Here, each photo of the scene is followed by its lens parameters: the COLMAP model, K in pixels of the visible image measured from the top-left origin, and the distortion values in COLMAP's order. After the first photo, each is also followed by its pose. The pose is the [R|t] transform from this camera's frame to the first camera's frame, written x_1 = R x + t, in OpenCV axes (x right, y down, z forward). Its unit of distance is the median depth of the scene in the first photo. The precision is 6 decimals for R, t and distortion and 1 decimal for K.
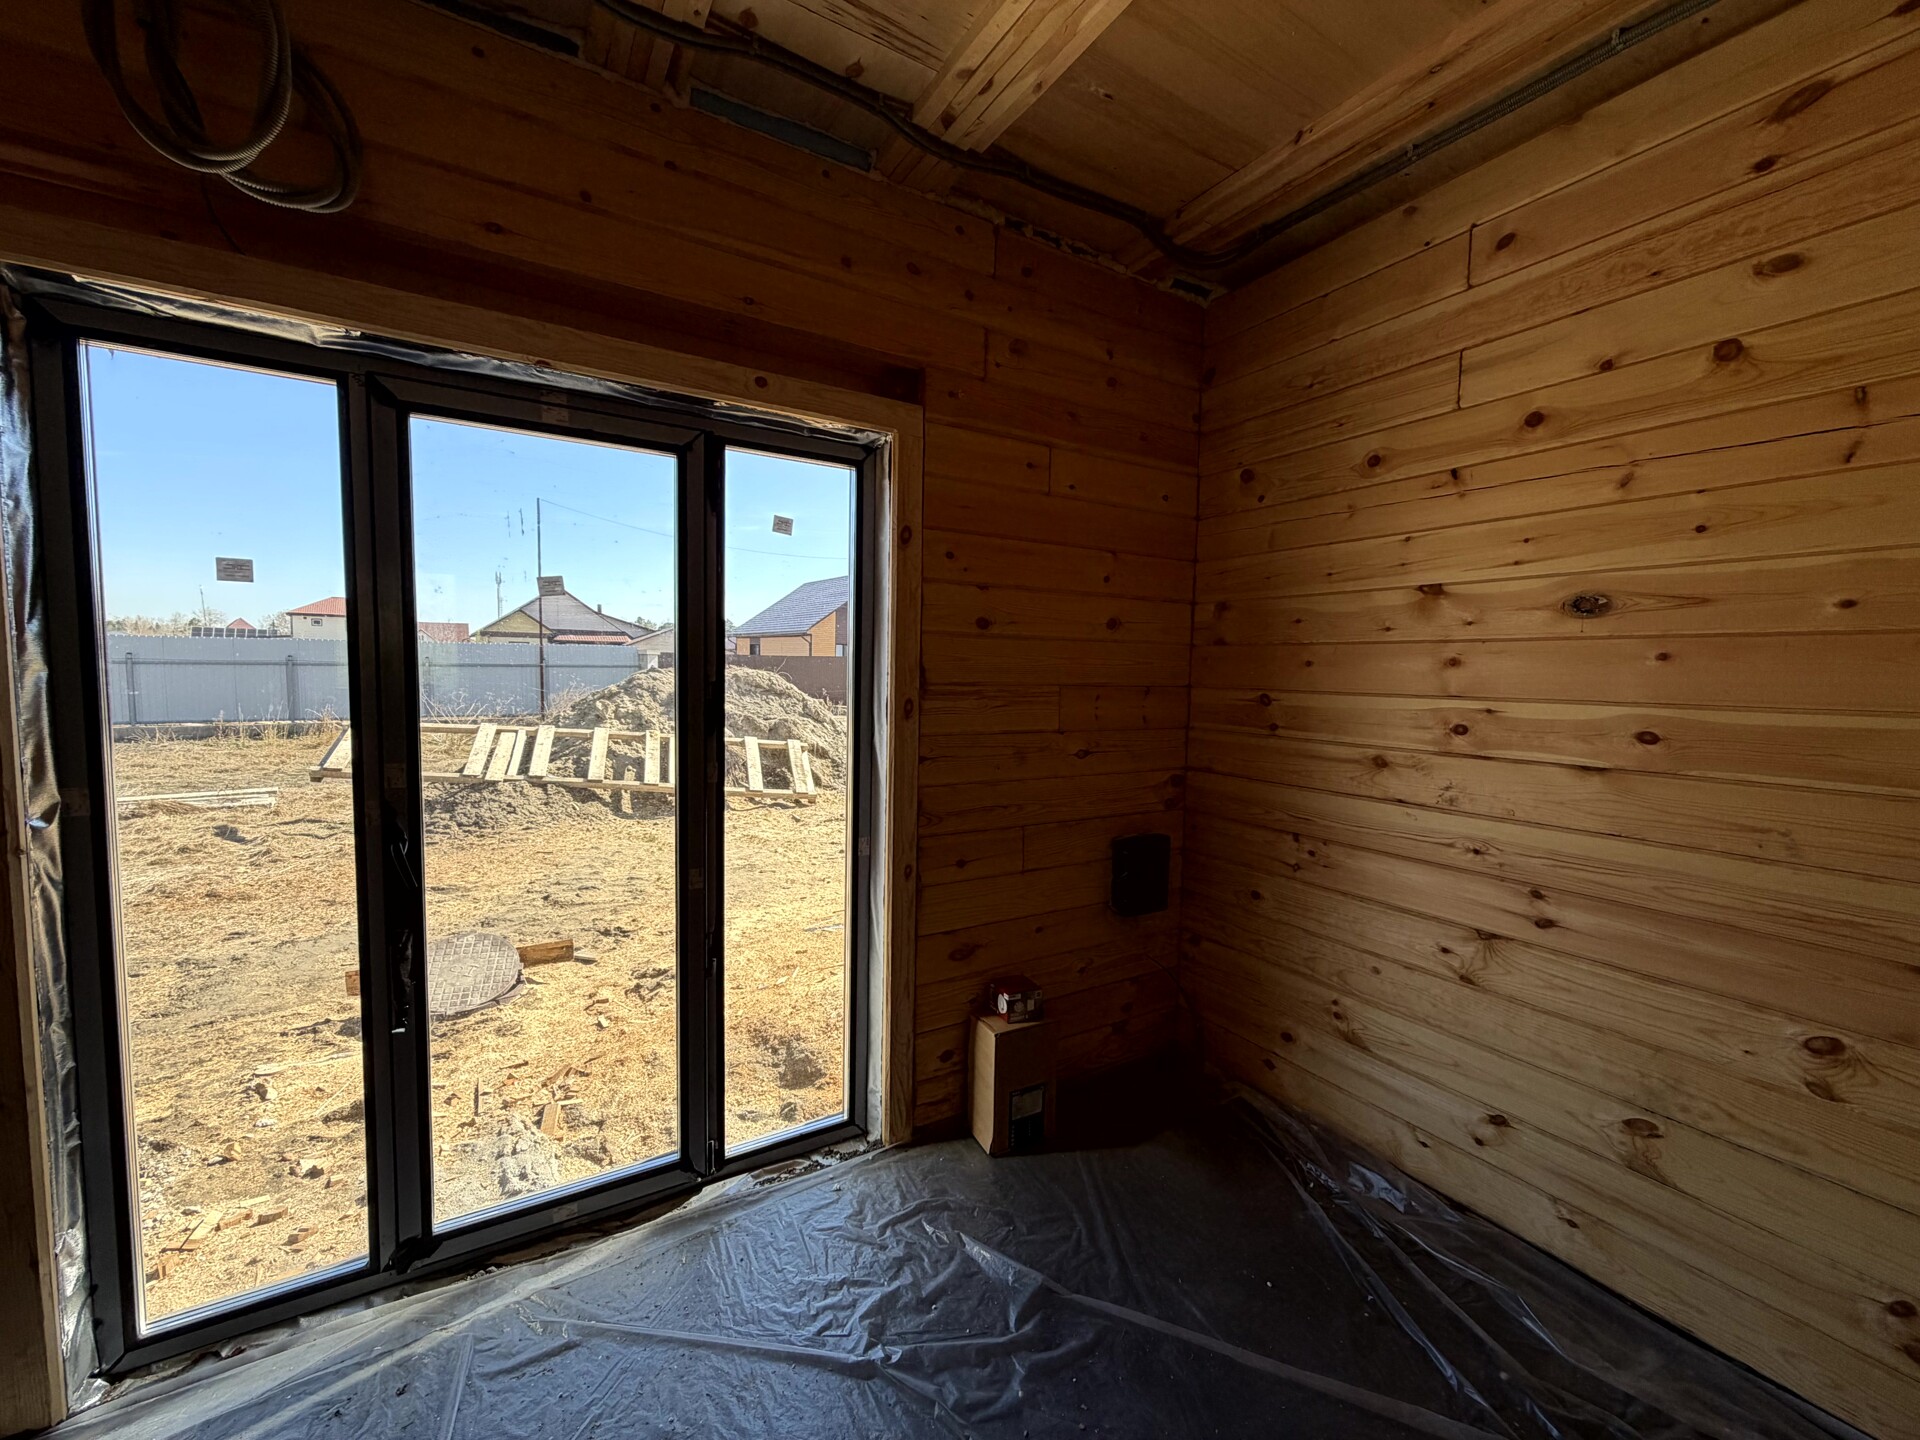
lens RADIAL K [[764.7, 0, 956.6], [0, 764.7, 720.3], [0, 0, 1]] dist [0.001493, 0.000237]
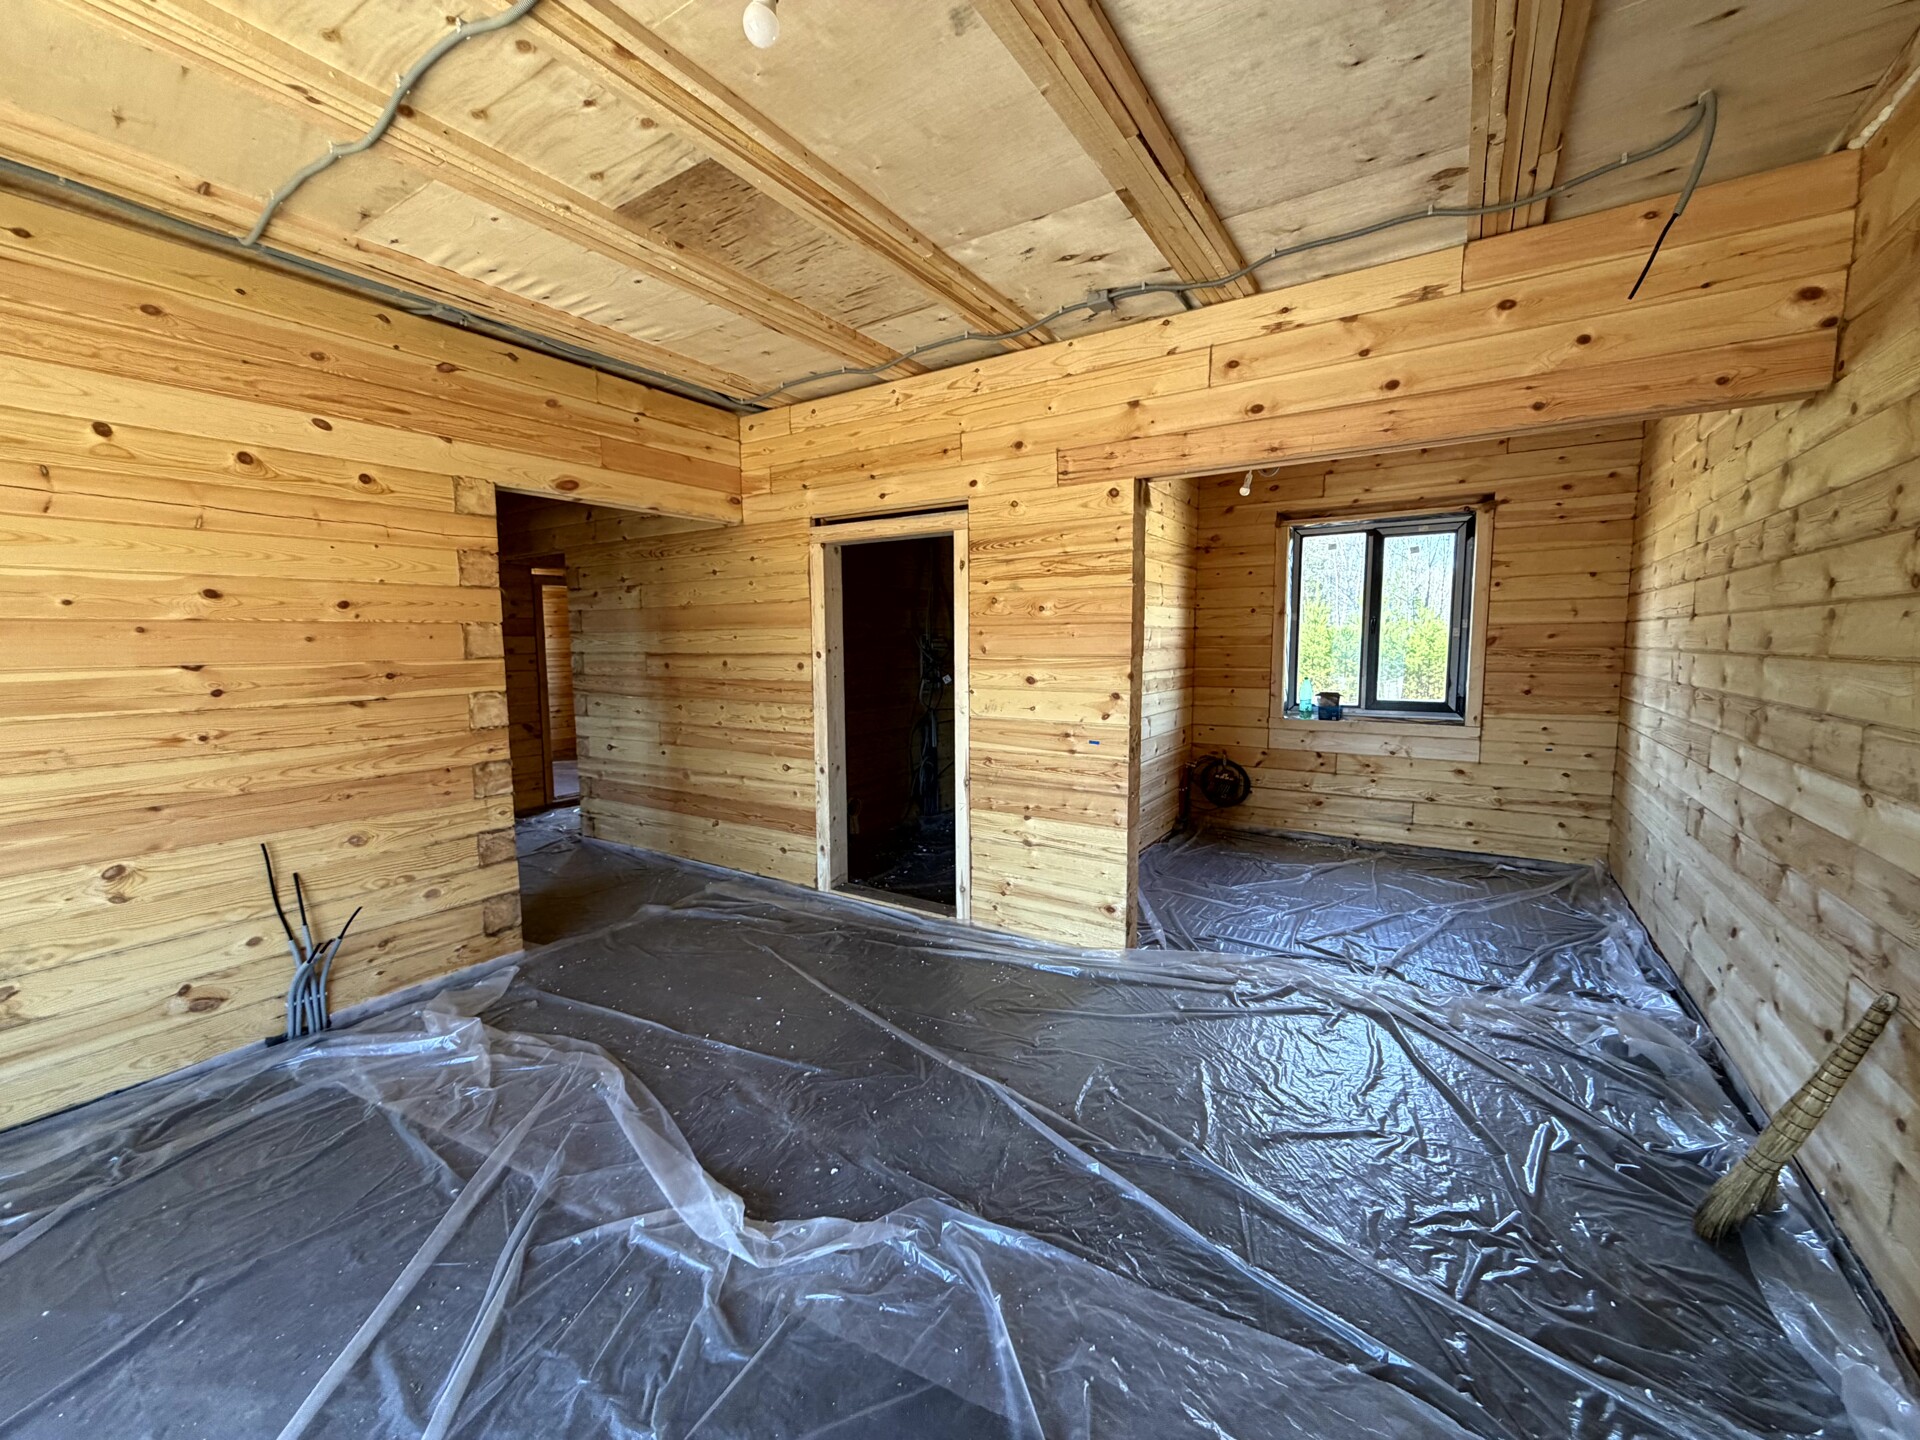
lens RADIAL K [[764.7, 0, 958.5], [0, 764.7, 721.7], [0, 0, 1]] dist [0.001493, 0.000237]
pose [[-0.433750, -0.107191, 0.894635, -0.467808], [0.065234, 0.986557, 0.149832, -0.009630], [-0.898669, 0.123351, -0.420926, 0.010048]]
